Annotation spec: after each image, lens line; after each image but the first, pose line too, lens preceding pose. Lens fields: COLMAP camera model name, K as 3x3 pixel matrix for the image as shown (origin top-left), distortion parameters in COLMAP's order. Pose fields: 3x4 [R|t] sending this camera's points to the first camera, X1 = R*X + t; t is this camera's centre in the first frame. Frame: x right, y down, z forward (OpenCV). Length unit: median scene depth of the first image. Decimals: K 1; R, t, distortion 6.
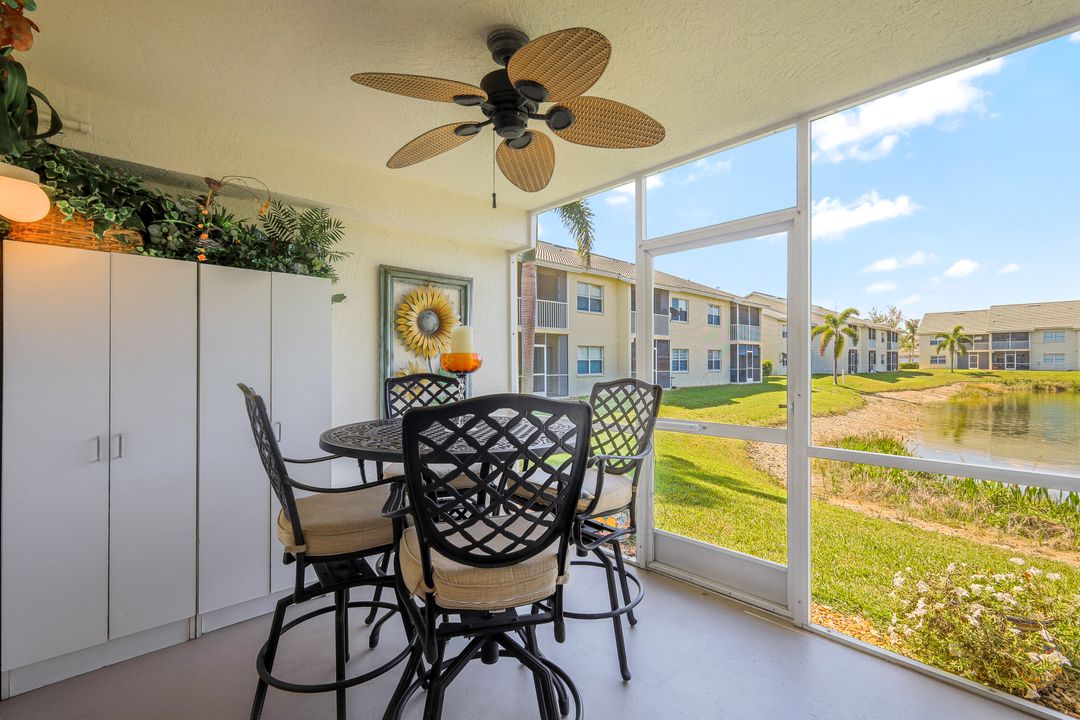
lens RADIAL K [[473.5, 0, 532.4], [0, 473.5, 364.7], [0, 0, 1]] dist [0.002739, -0.000393]
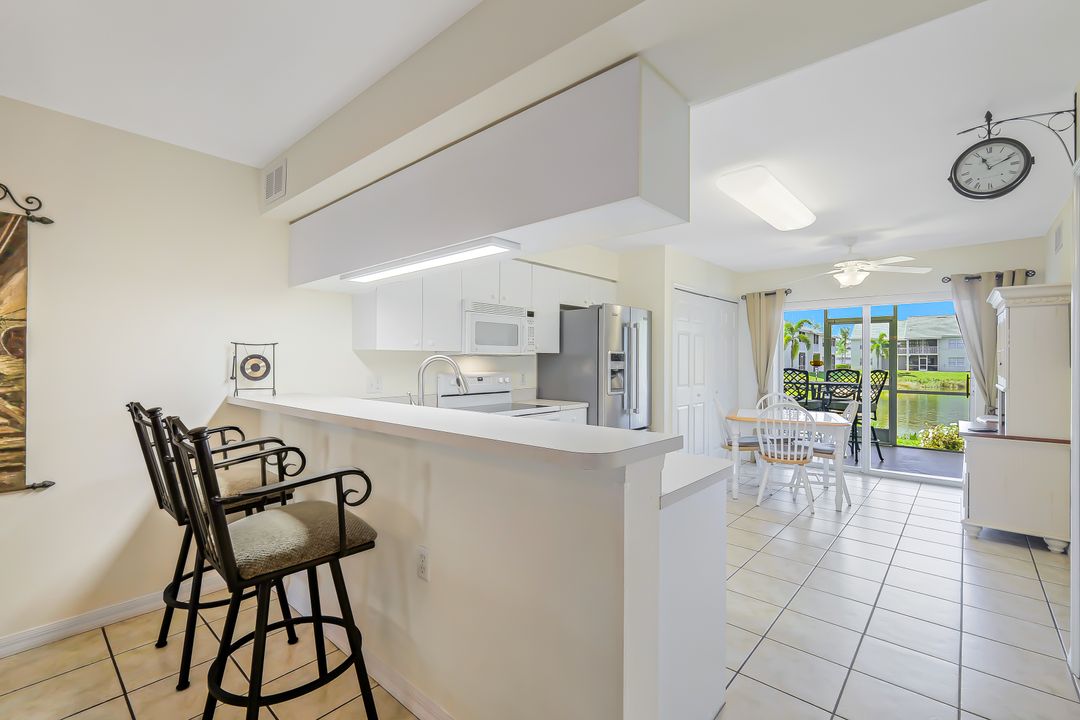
lens RADIAL K [[473.5, 0, 539.7], [0, 473.5, 363.7], [0, 0, 1]] dist [0.002739, -0.000393]
pose [[0.993550, 0.004891, 0.113289, -0.087533], [-0.004649, 0.999986, -0.002403, 0.000544], [-0.113300, 0.001861, 0.993559, -0.076721]]
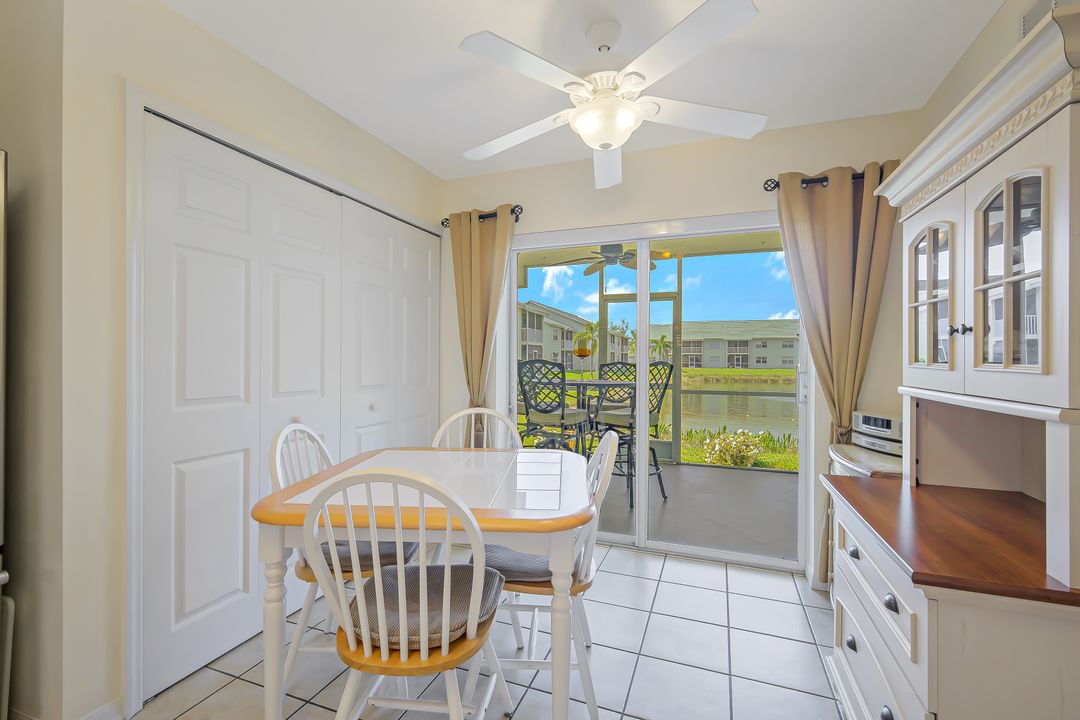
lens RADIAL K [[473.5, 0, 535.4], [0, 473.5, 359.7], [0, 0, 1]] dist [0.002739, -0.000393]
pose [[0.888670, 0.008370, 0.458470, -0.048475], [-0.005188, 0.999953, -0.008200, 0.001659], [-0.458517, 0.004908, 0.888672, -0.033311]]
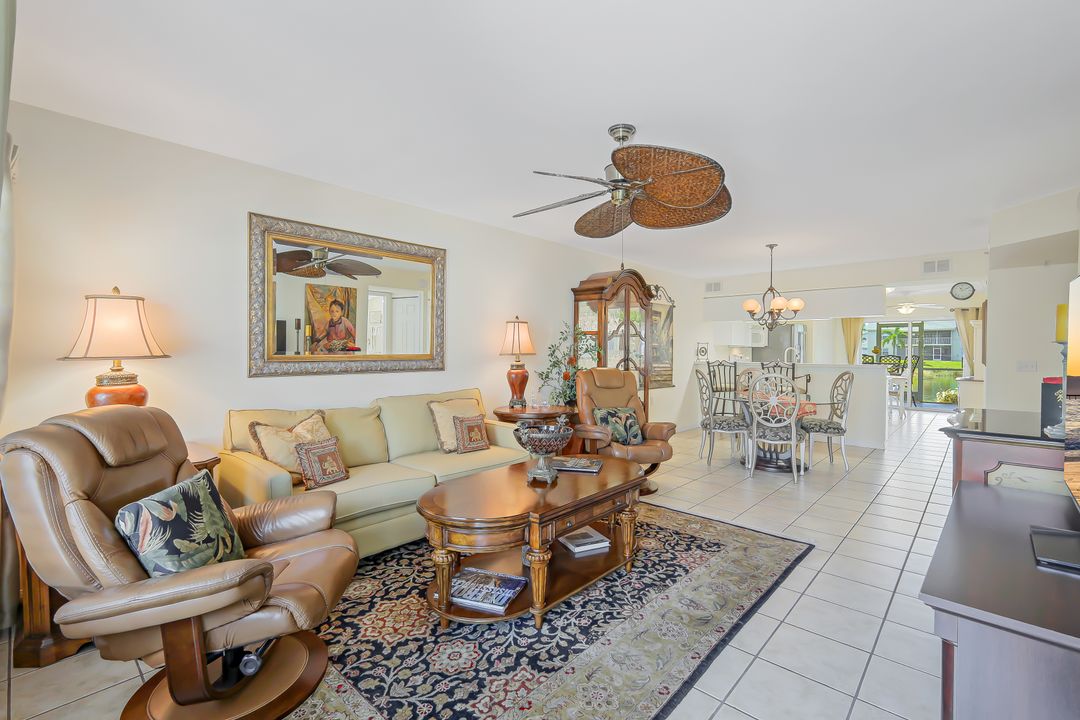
lens RADIAL K [[473.5, 0, 543.5], [0, 473.5, 355.1], [0, 0, 1]] dist [0.002739, -0.000393]
pose [[0.994853, 0.009329, 0.100896, -0.165343], [-0.009798, 0.999943, 0.004152, 0.001872], [-0.100852, -0.005119, 0.994888, -0.152128]]
